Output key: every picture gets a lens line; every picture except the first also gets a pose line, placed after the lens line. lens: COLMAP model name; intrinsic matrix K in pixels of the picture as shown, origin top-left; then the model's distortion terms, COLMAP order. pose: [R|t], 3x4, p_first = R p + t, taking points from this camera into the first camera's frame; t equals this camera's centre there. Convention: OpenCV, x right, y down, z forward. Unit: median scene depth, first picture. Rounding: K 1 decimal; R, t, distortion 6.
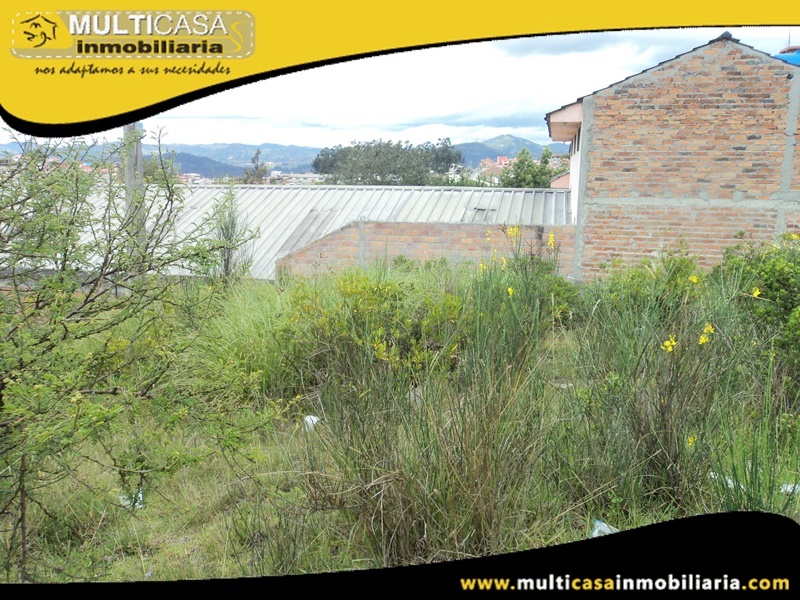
lens RADIAL K [[642.8, 0, 391.6], [0, 642.8, 298.8], [0, 0, 1]] dist [-0.007481, -0.000014]
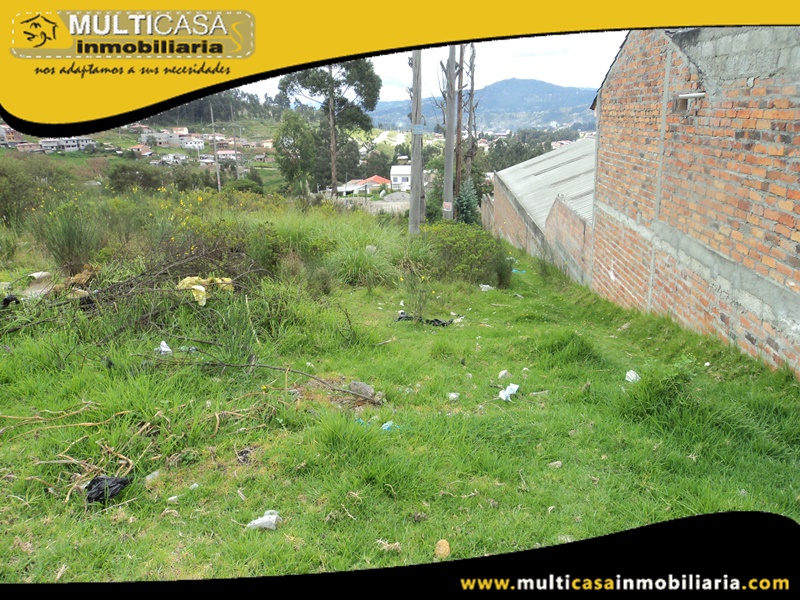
lens RADIAL K [[642.8, 0, 399.2], [0, 642.8, 292.8], [0, 0, 1]] dist [-0.007481, -0.000014]
pose [[0.119113, 0.253400, -0.960000, 1.236914], [-0.157262, 0.959493, 0.233754, -0.205302], [0.980347, 0.123129, 0.154139, 0.609640]]
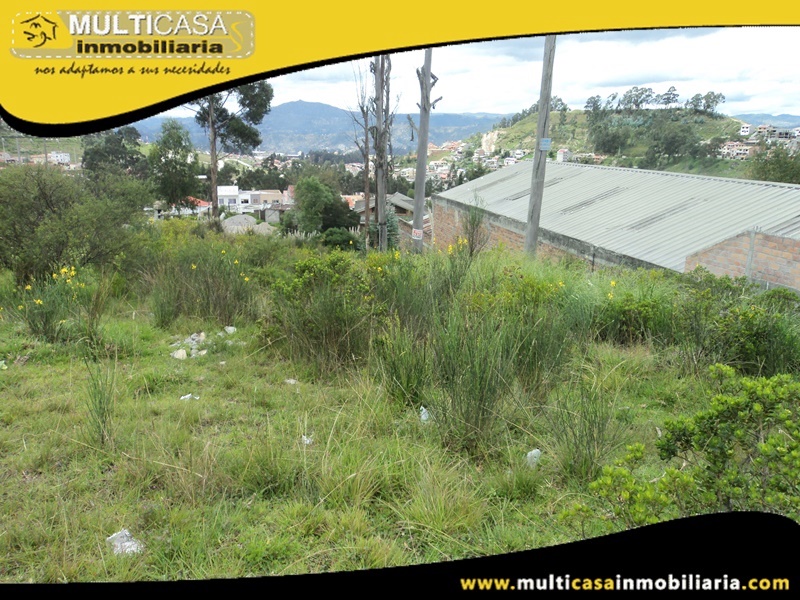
lens RADIAL K [[642.8, 0, 396.3], [0, 642.8, 307.3], [0, 0, 1]] dist [-0.007481, -0.000014]
pose [[0.416073, 0.231649, -0.879330, 0.703550], [-0.174882, 0.969341, 0.172612, -0.090439], [0.892356, 0.081960, 0.443828, 0.076874]]
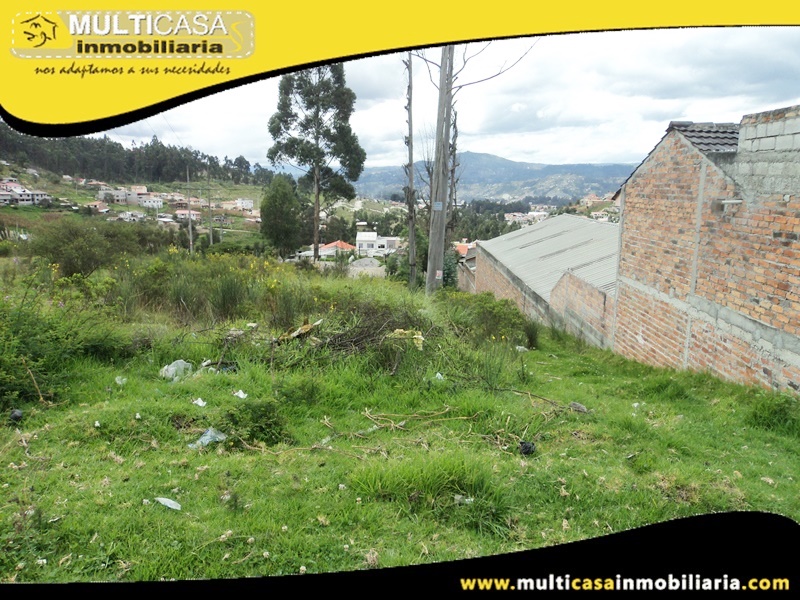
lens RADIAL K [[642.8, 0, 395.8], [0, 642.8, 295.9], [0, 0, 1]] dist [-0.007481, -0.000014]
pose [[0.178735, 0.164606, -0.970030, 1.349427], [-0.193987, 0.972449, 0.129273, -0.195125], [0.964584, 0.165068, 0.205742, 0.420277]]
